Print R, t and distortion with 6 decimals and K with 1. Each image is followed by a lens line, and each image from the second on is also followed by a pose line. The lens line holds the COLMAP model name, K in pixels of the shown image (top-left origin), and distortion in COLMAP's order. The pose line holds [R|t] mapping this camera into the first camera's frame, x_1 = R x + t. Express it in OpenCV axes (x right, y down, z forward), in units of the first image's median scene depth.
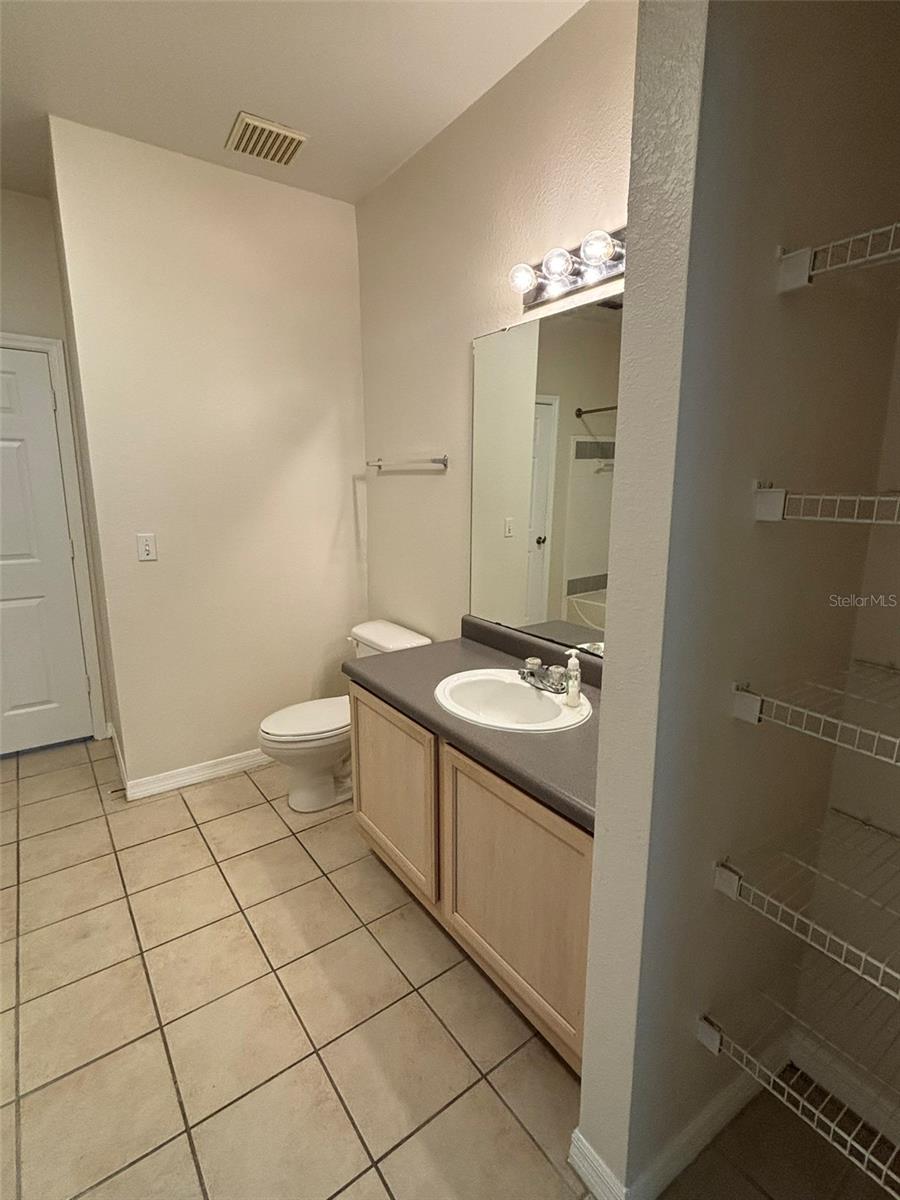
lens RADIAL K [[574.0, 0, 450.0], [0, 574.0, 600.0], [0, 0, 1]] dist [-0.025794, 0.006865]
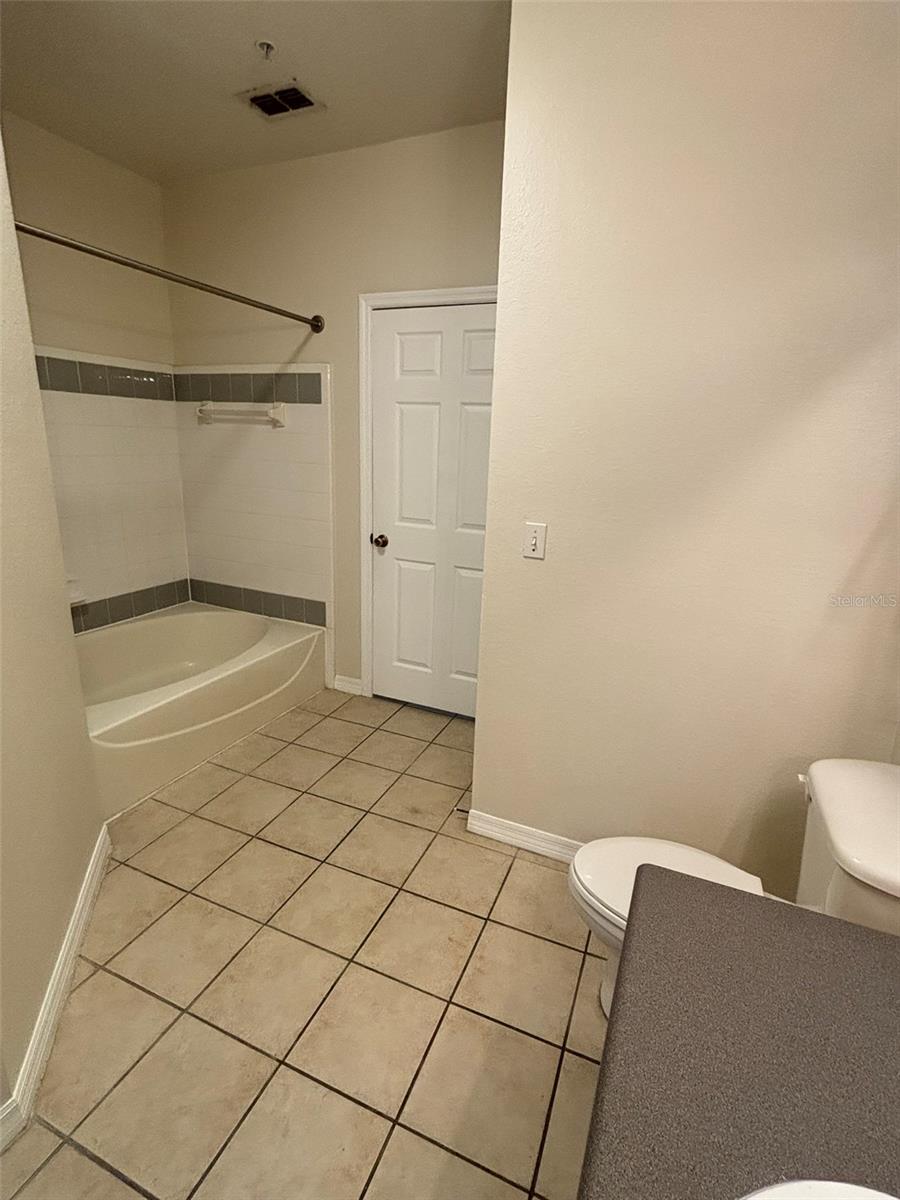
lens RADIAL K [[574.0, 0, 450.0], [0, 574.0, 600.0], [0, 0, 1]] dist [-0.025794, 0.006865]
pose [[0.511005, 0.242450, -0.824677, 0.043274], [-0.206076, 0.965973, 0.156297, -0.111949], [0.834510, 0.090078, 0.543581, 0.514122]]
